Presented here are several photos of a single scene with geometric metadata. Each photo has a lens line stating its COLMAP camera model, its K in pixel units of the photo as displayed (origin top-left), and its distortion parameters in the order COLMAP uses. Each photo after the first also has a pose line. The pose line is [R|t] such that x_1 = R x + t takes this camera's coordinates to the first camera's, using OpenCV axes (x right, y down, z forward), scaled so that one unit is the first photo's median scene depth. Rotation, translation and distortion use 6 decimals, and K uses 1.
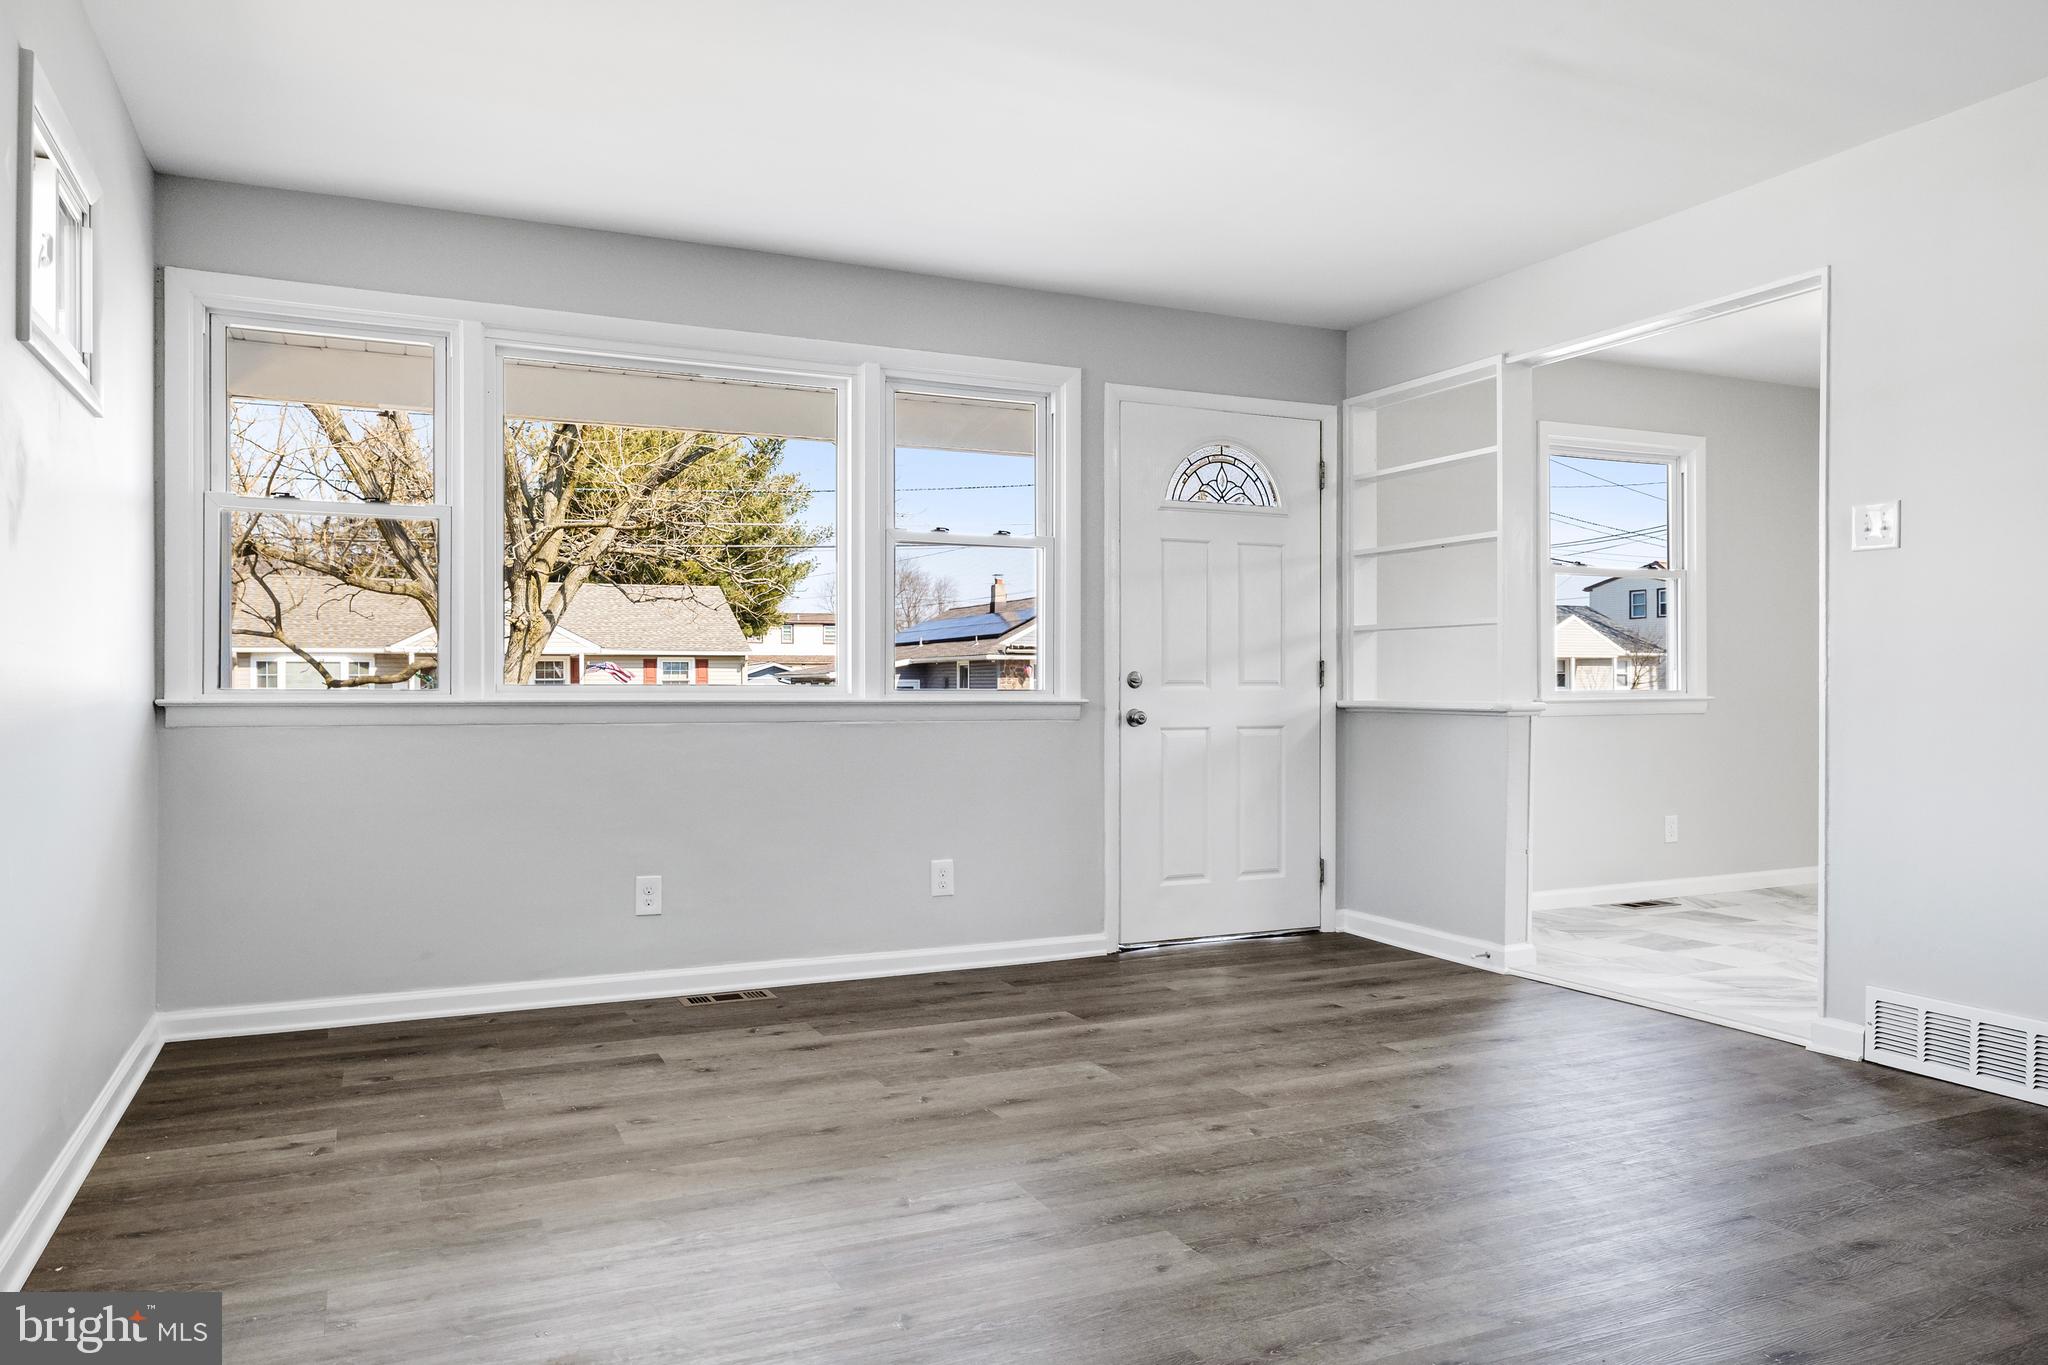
lens RADIAL K [[1391.0, 0, 1031.4], [0, 1391.0, 690.4], [0, 0, 1]] dist [-0.003363, -0.000391]
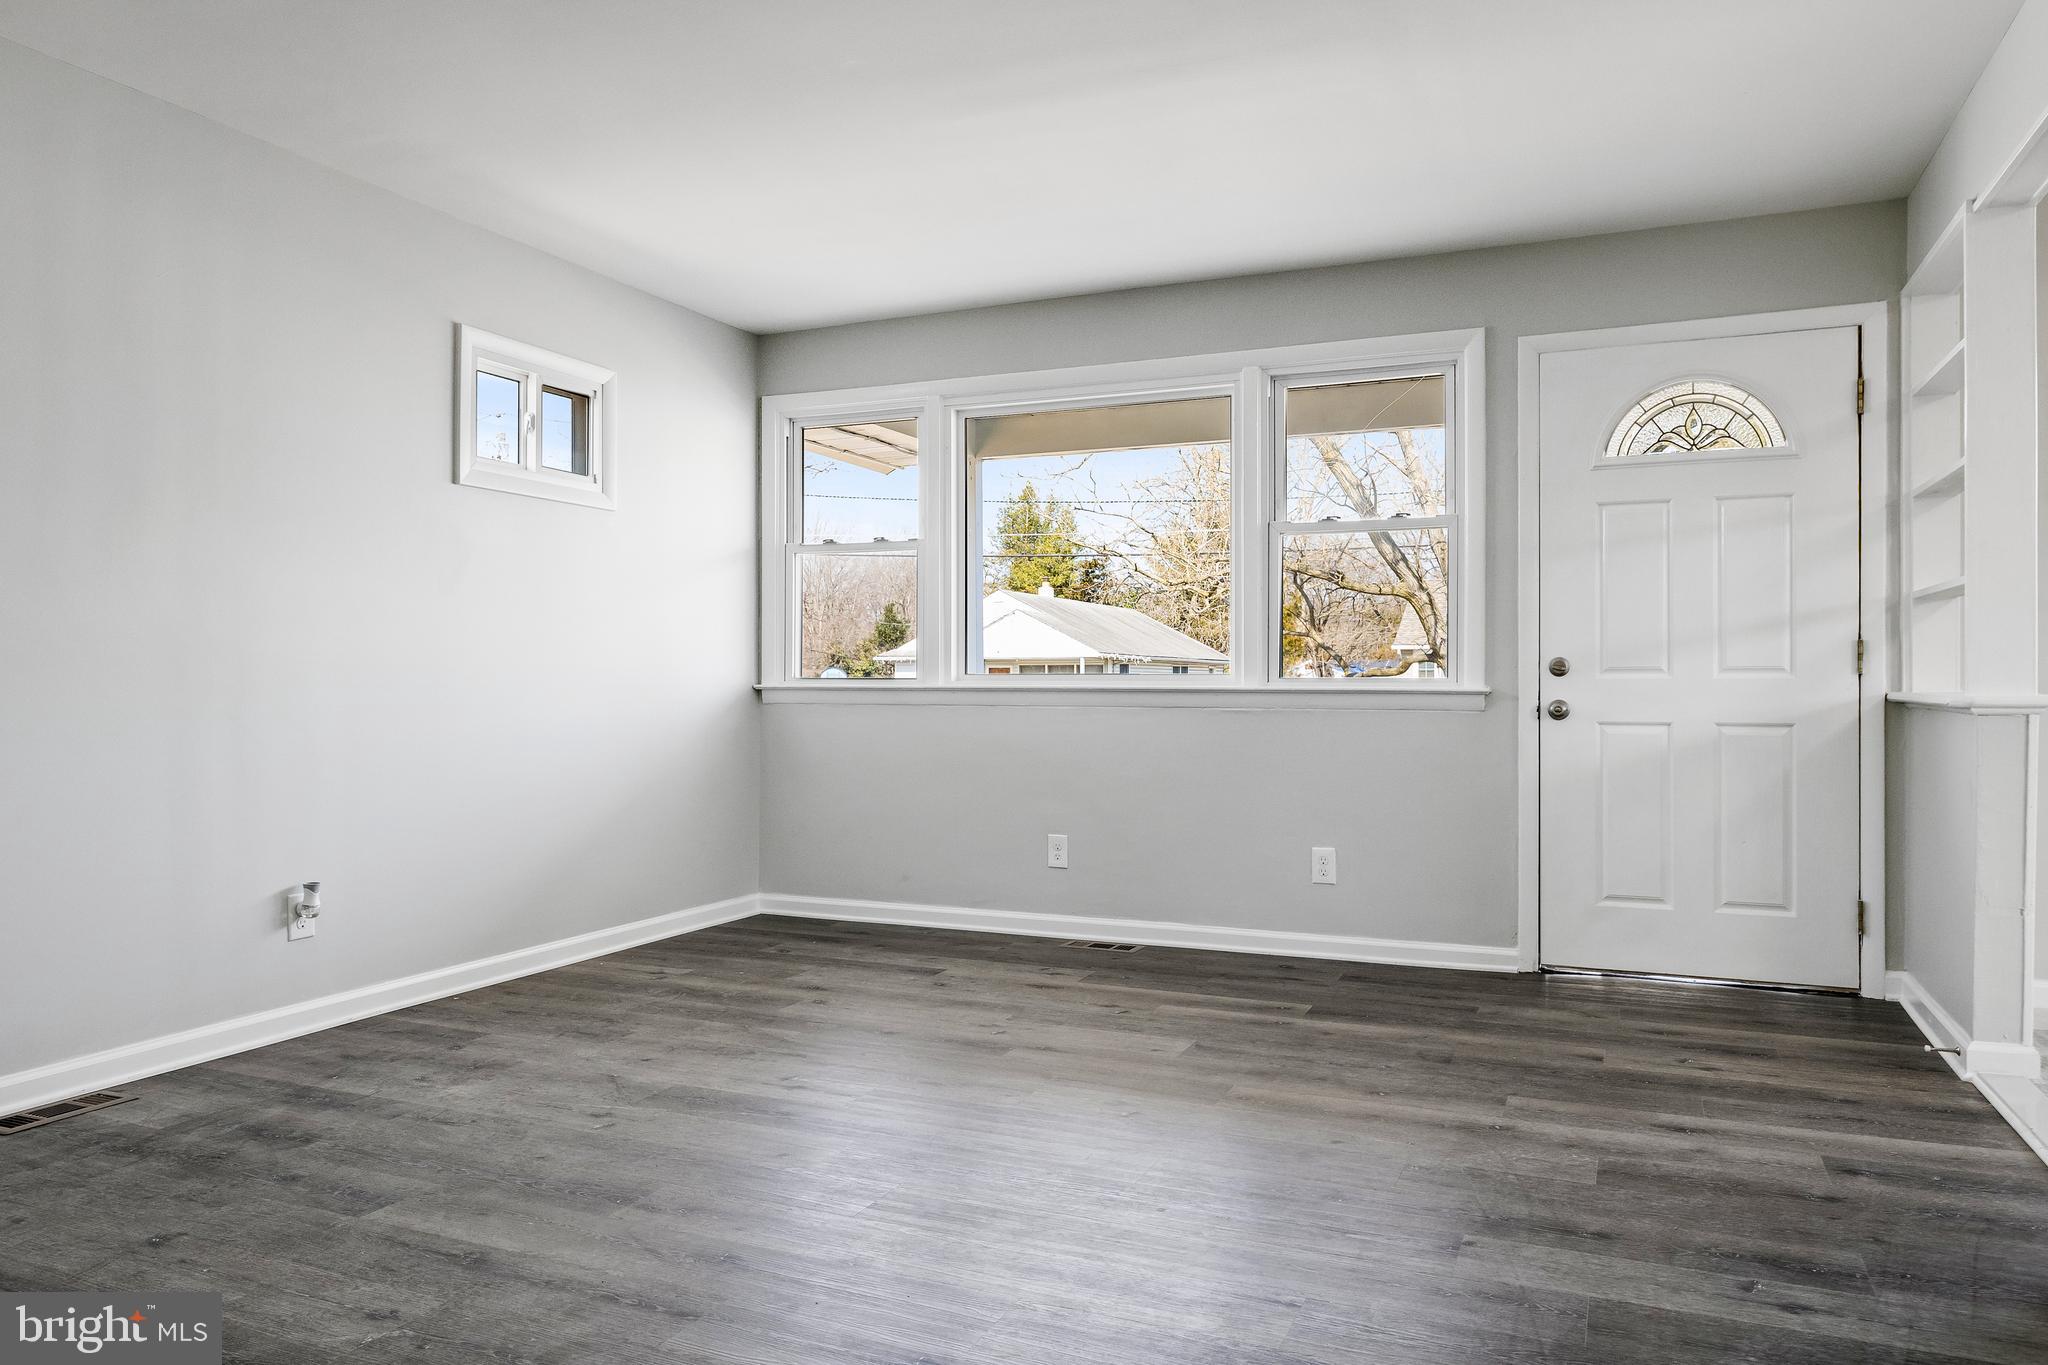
lens RADIAL K [[1391.0, 0, 1016.6], [0, 1391.0, 682.5], [0, 0, 1]] dist [-0.003363, -0.000391]
pose [[0.659915, 0.000711, -0.751340, 0.543050], [-0.001336, 0.999999, -0.000227, 0.003176], [0.751339, 0.001153, 0.659915, 0.171046]]
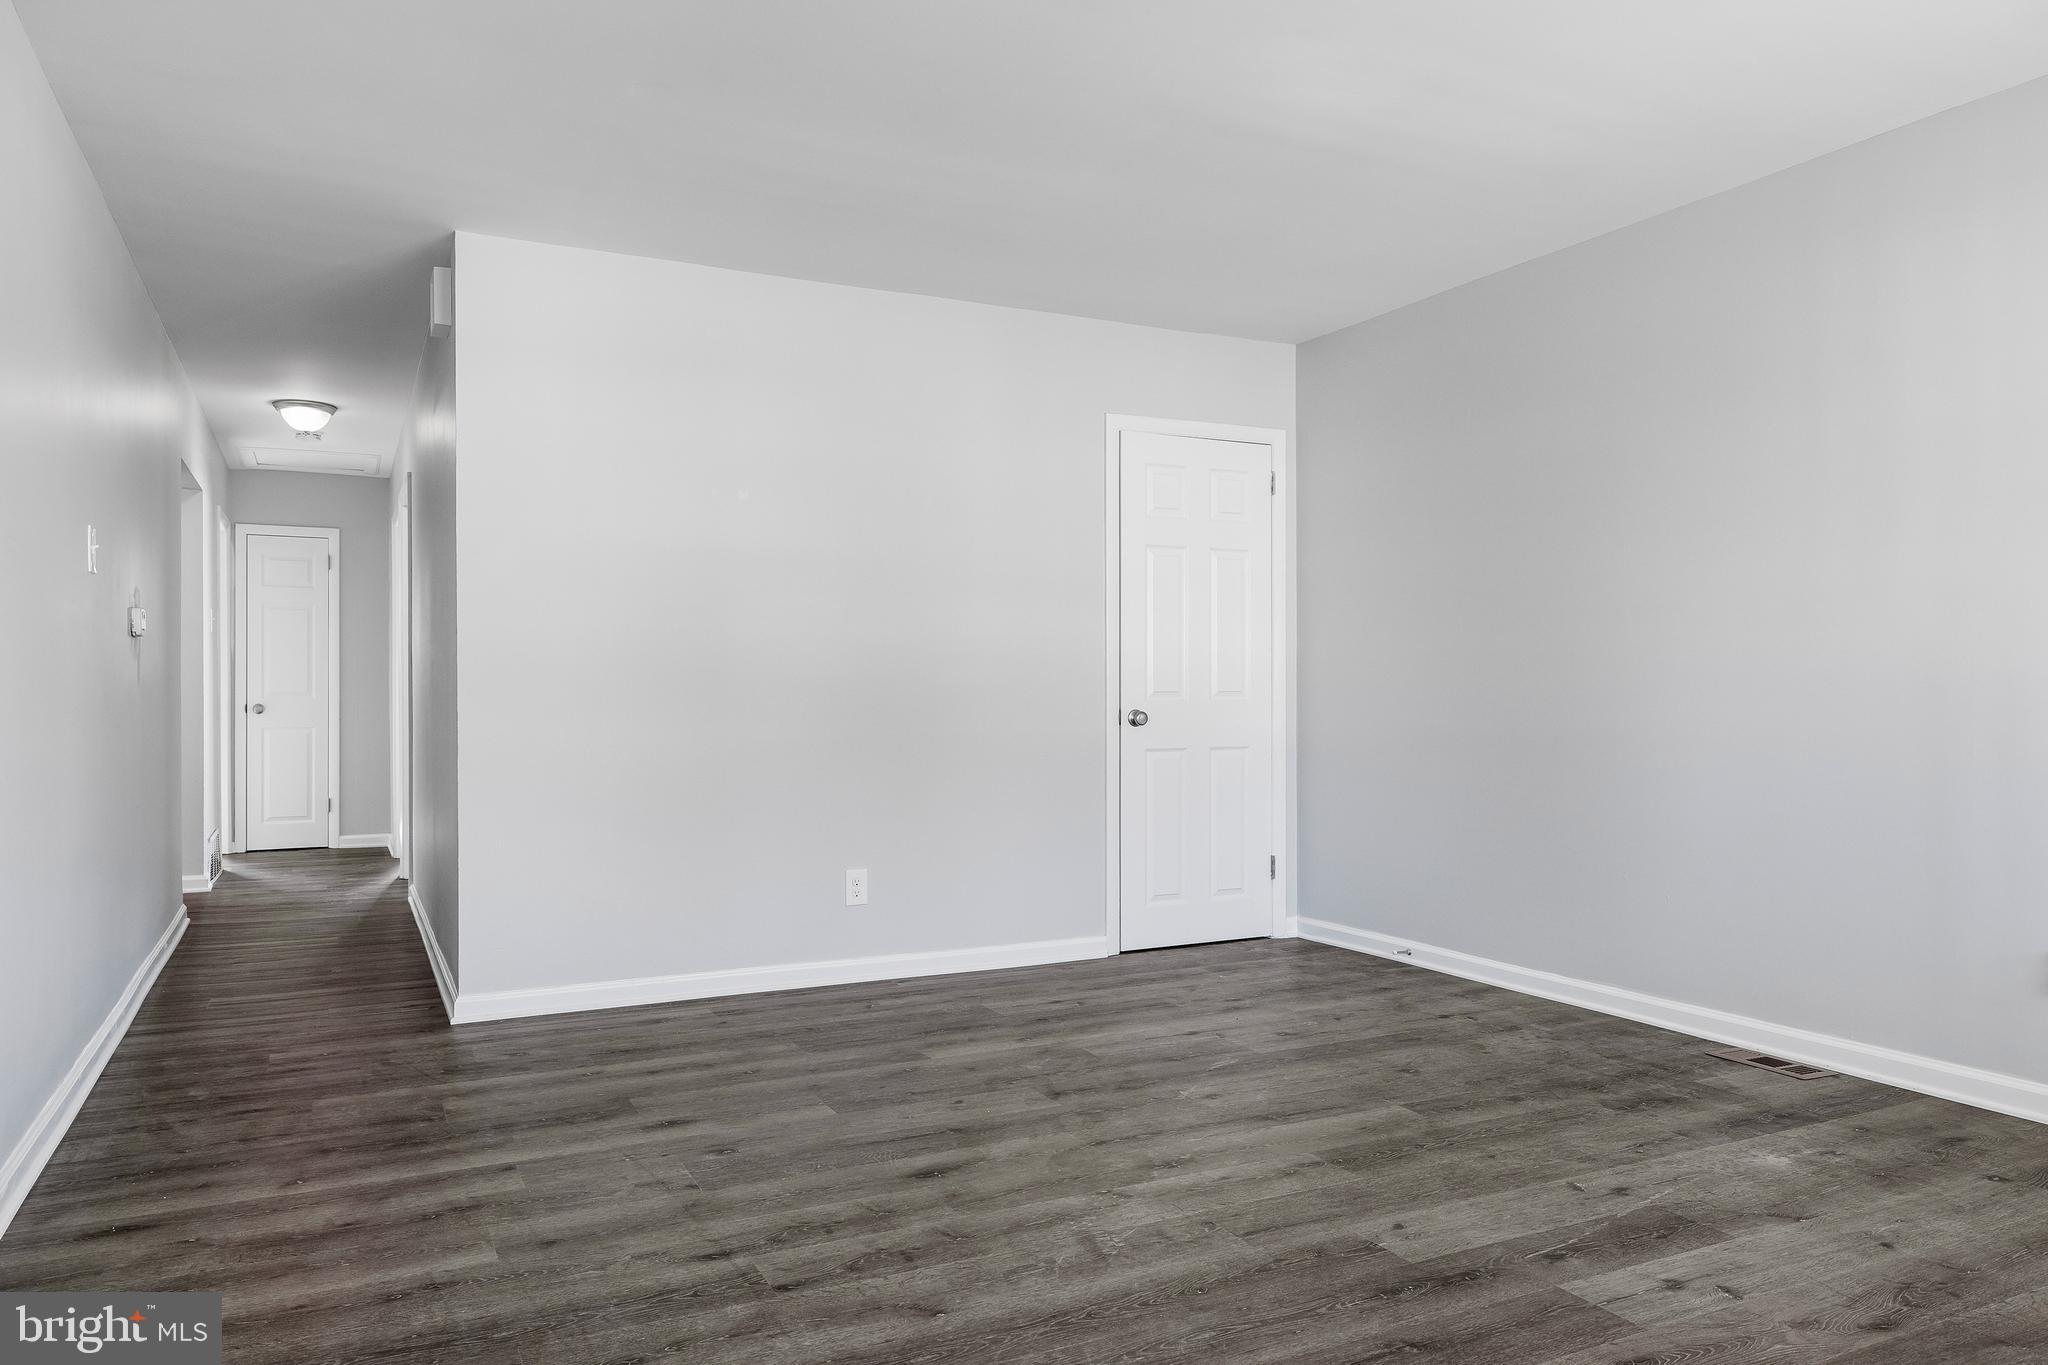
lens RADIAL K [[1391.0, 0, 1028.3], [0, 1391.0, 687.4], [0, 0, 1]] dist [-0.003363, -0.000391]
pose [[-0.999670, 0.002940, -0.025518, 0.198104], [0.002974, 0.999995, -0.001322, -0.004389], [0.025514, -0.001397, -0.999673, 1.003111]]
